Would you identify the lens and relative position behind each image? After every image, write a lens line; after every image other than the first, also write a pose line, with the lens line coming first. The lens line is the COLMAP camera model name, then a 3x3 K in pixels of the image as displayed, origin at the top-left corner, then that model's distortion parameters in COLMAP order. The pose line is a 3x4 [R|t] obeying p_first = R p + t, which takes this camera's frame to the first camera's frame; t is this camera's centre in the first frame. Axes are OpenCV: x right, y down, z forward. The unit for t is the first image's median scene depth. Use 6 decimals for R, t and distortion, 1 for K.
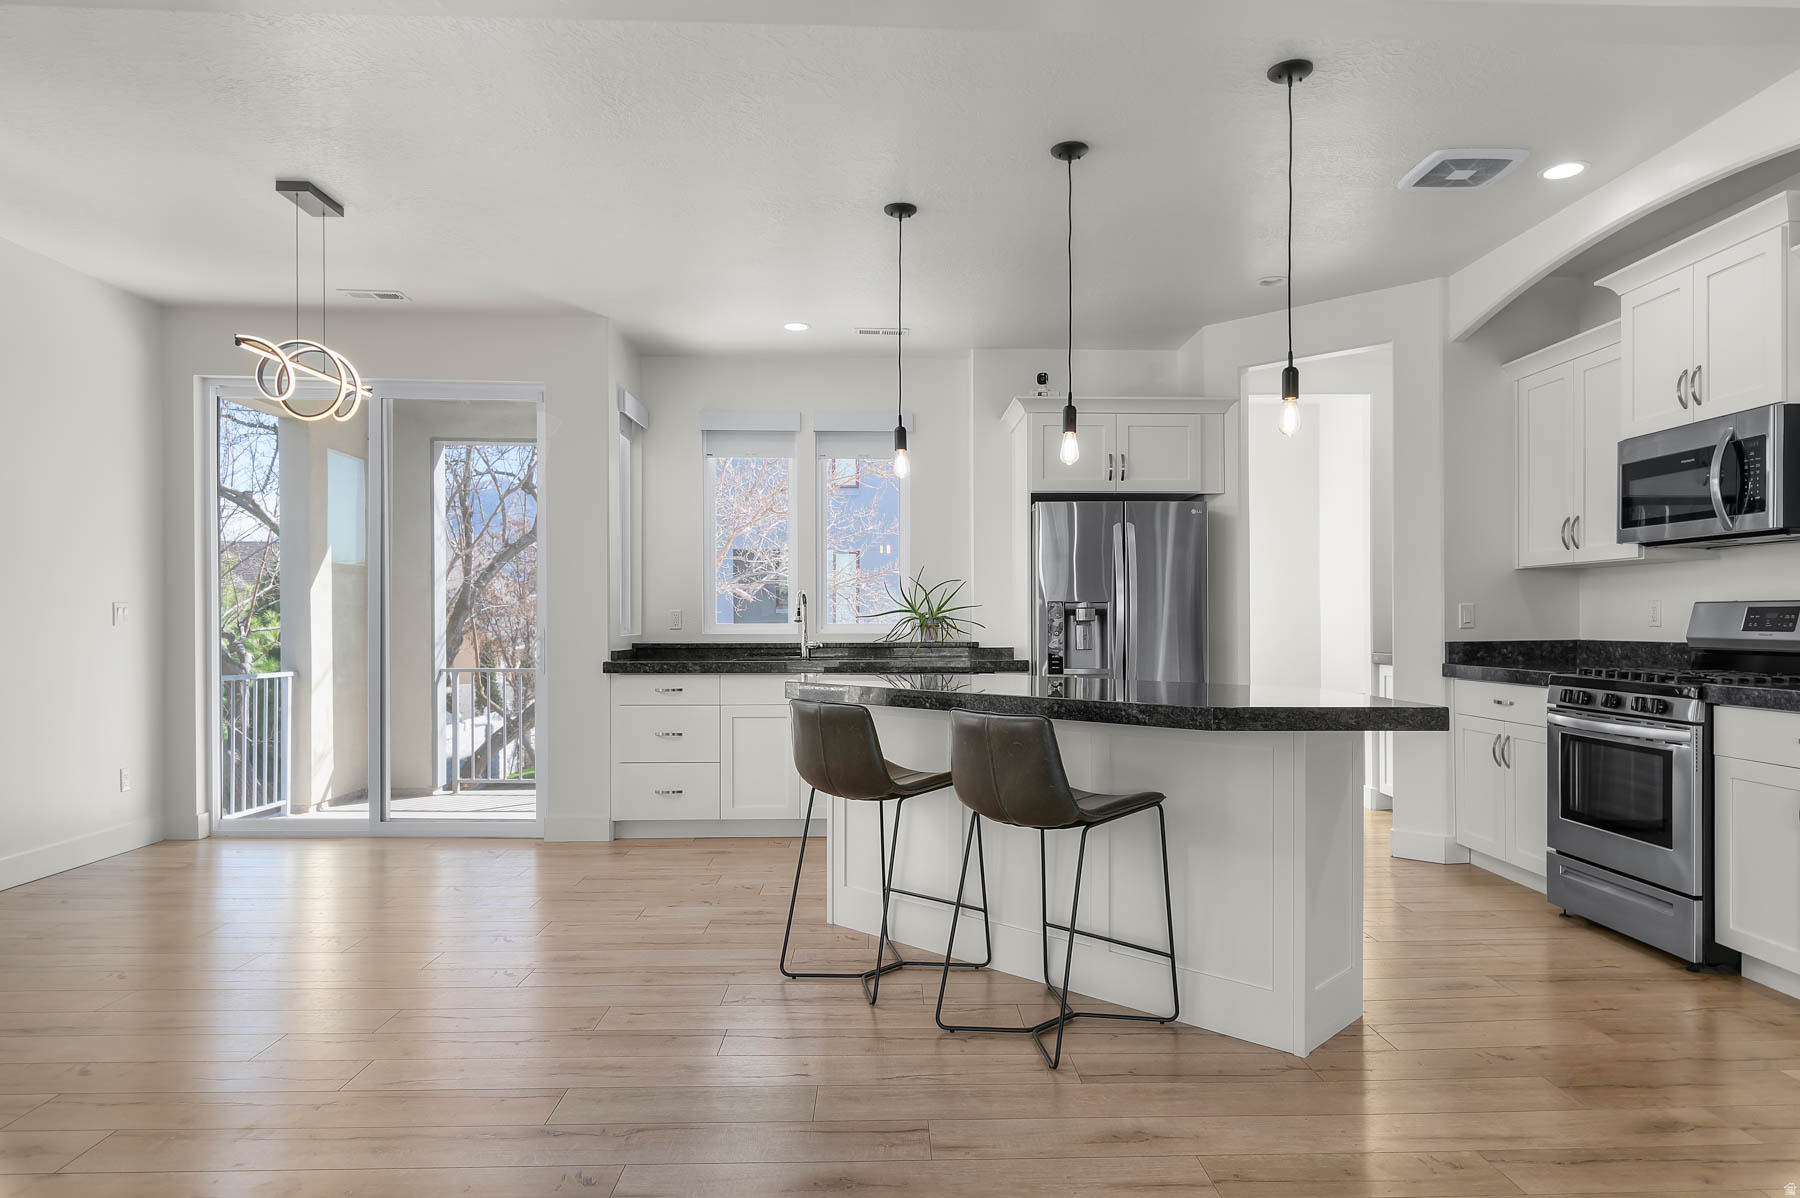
lens RADIAL K [[1079.6, 0, 910.1], [0, 1079.6, 628.5], [0, 0, 1]] dist [0.005052, 0.000359]
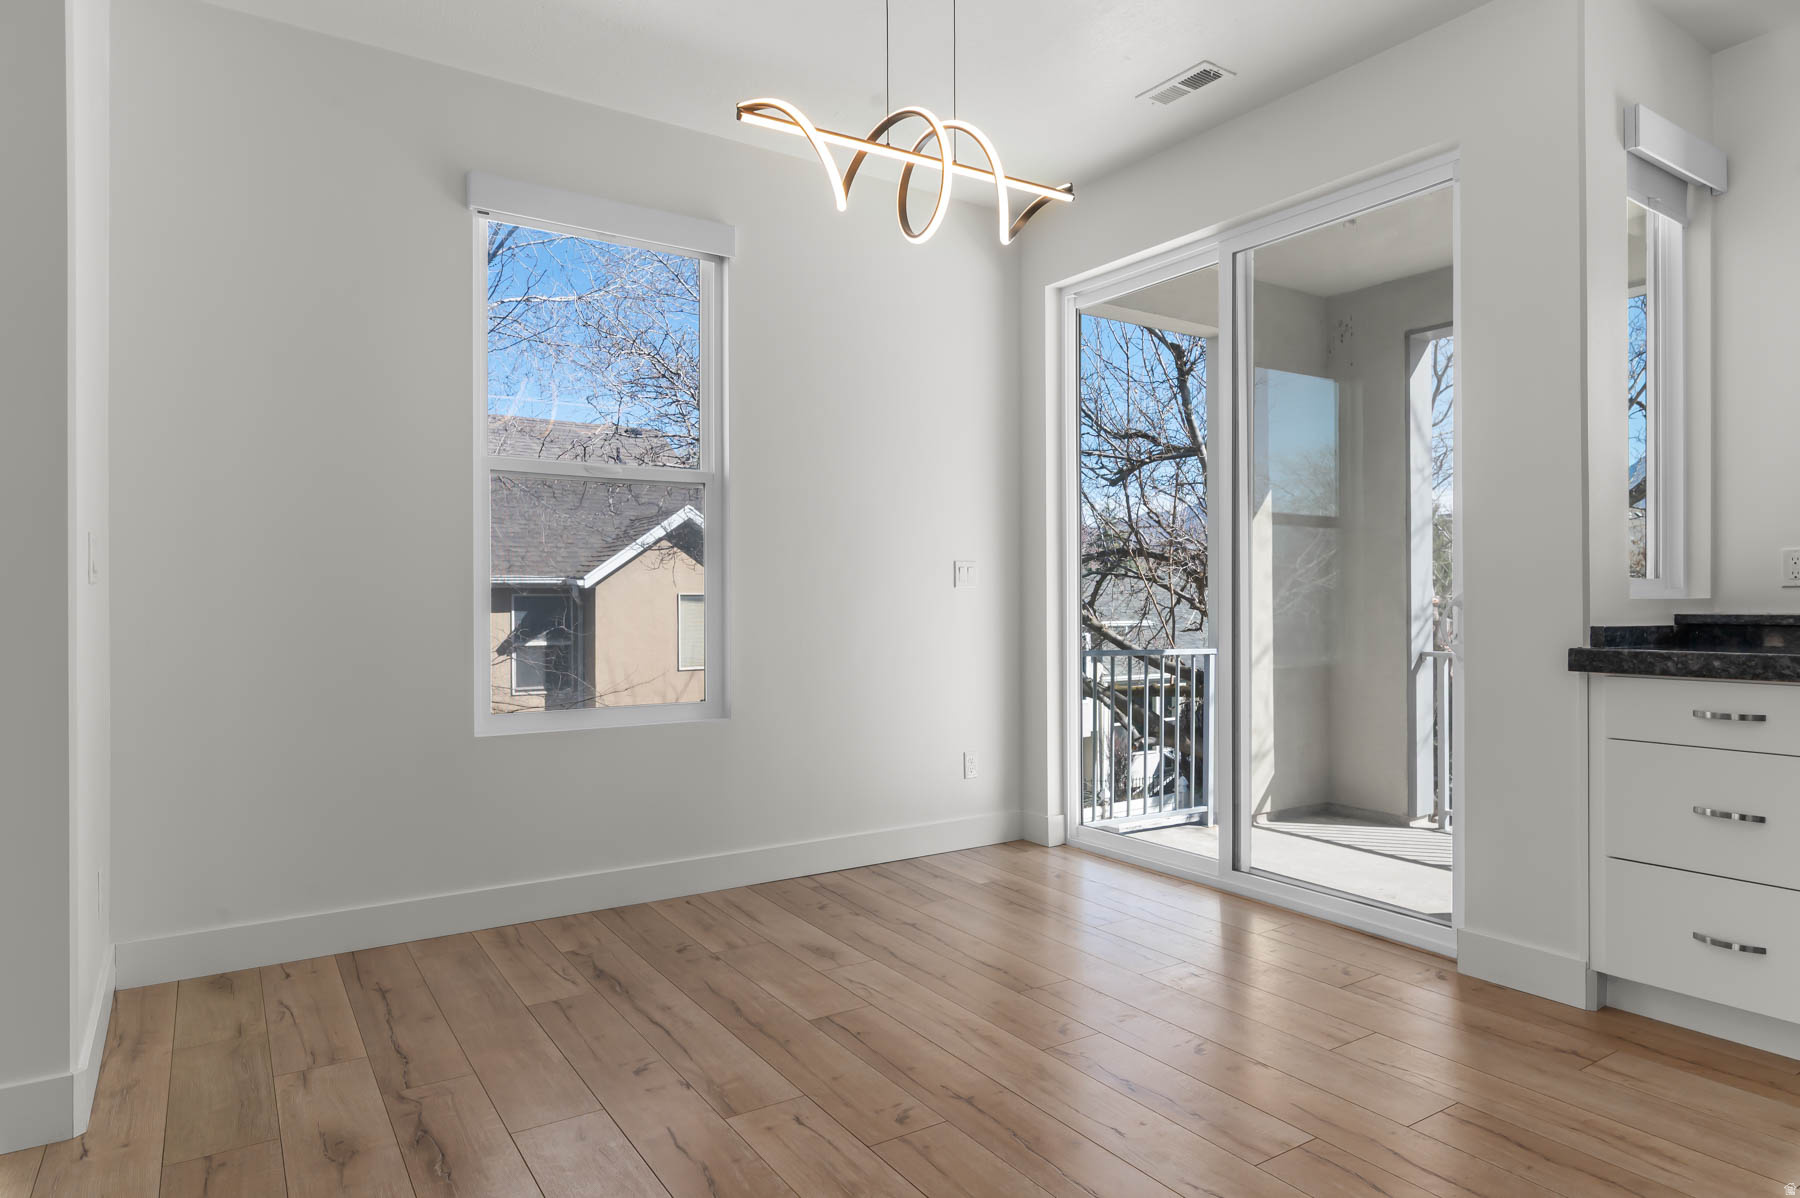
lens RADIAL K [[1043.7, 0, 907.4], [0, 1043.7, 605.9], [0, 0, 1]] dist [-0.004024, -0.001191]
pose [[0.527730, -0.000981, -0.849411, -0.037178], [-0.002953, 0.999991, -0.002989, 0.013916], [0.849407, 0.004086, 0.527723, 0.490424]]
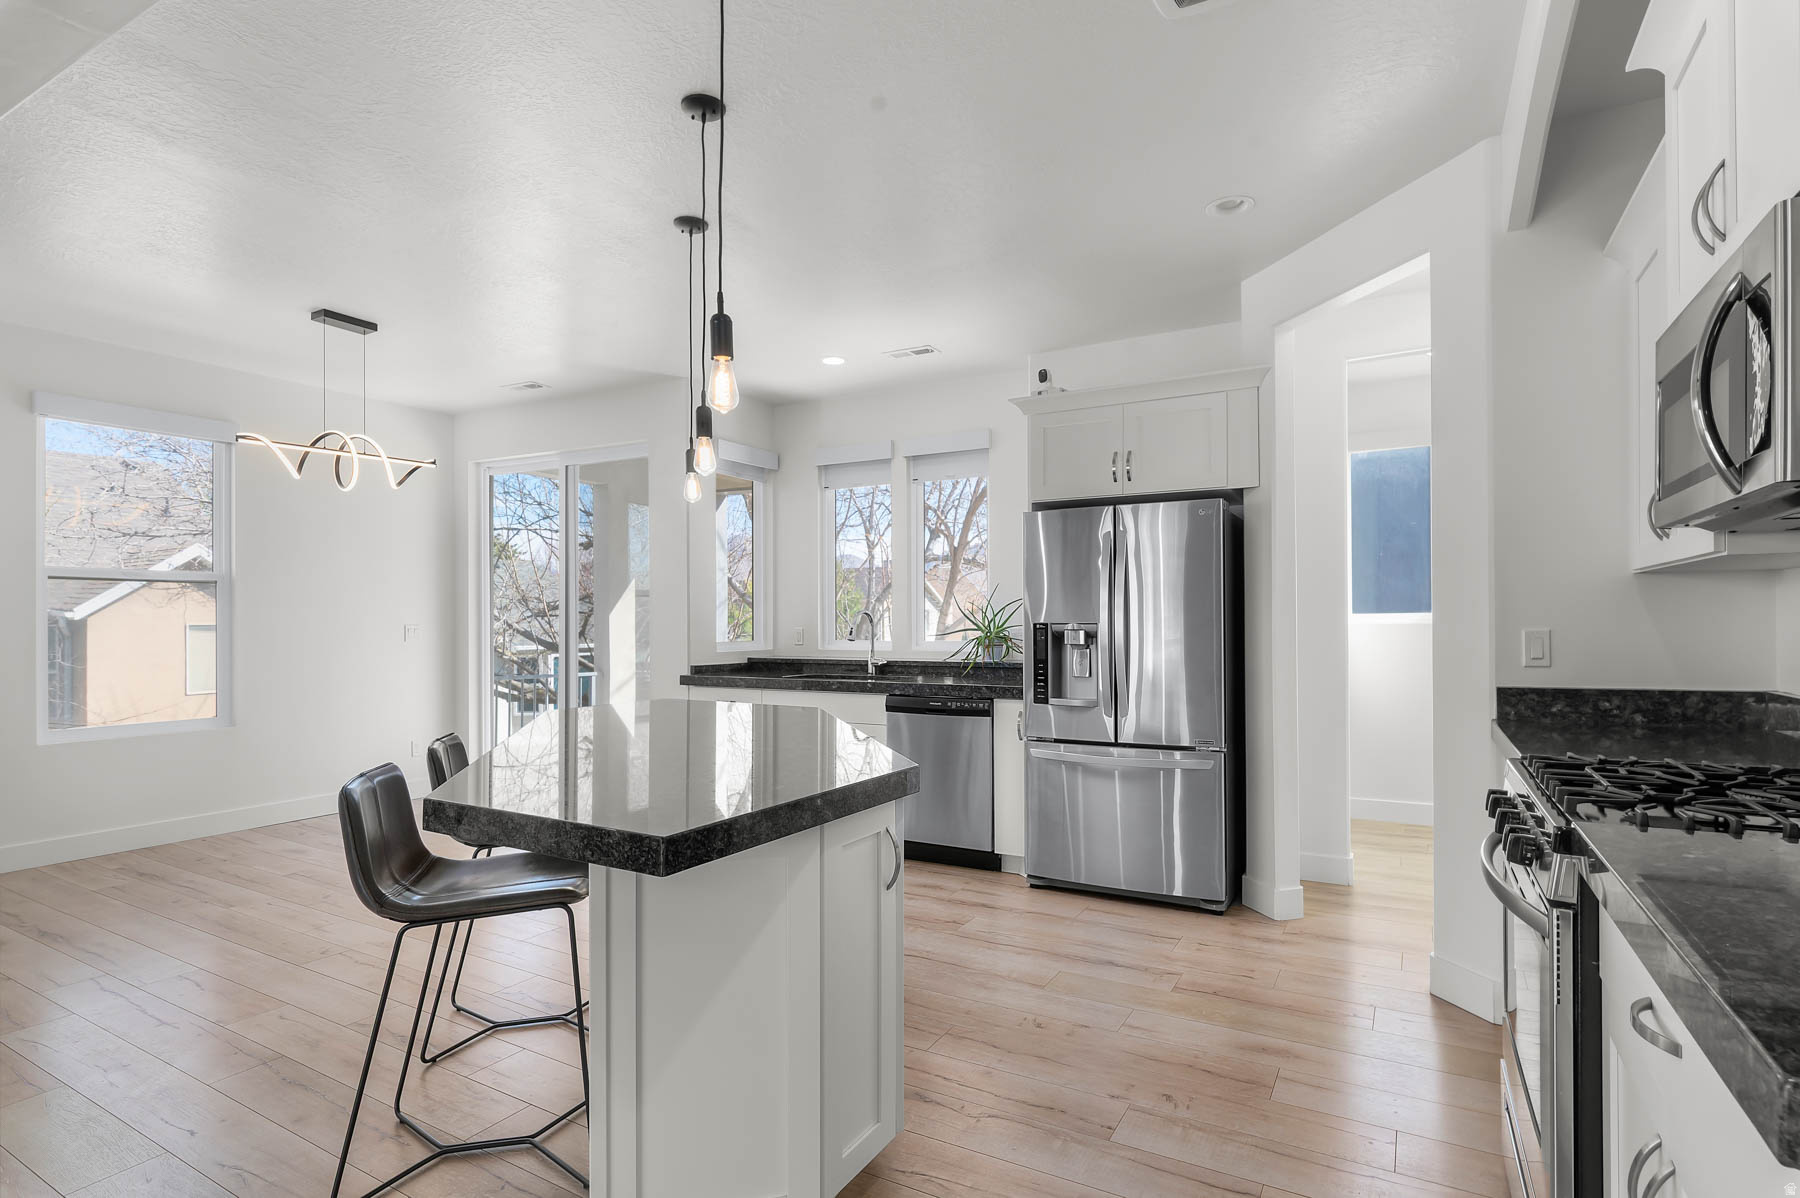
lens RADIAL K [[882.8, 0, 908.7], [0, 882.8, 622.1], [0, 0, 1]] dist [0.001581, -0.000022]
pose [[0.856591, -0.001675, -0.515993, 0.417868], [-0.001161, 0.999986, -0.005175, -0.021516], [0.515995, 0.005032, 0.856577, 0.317036]]
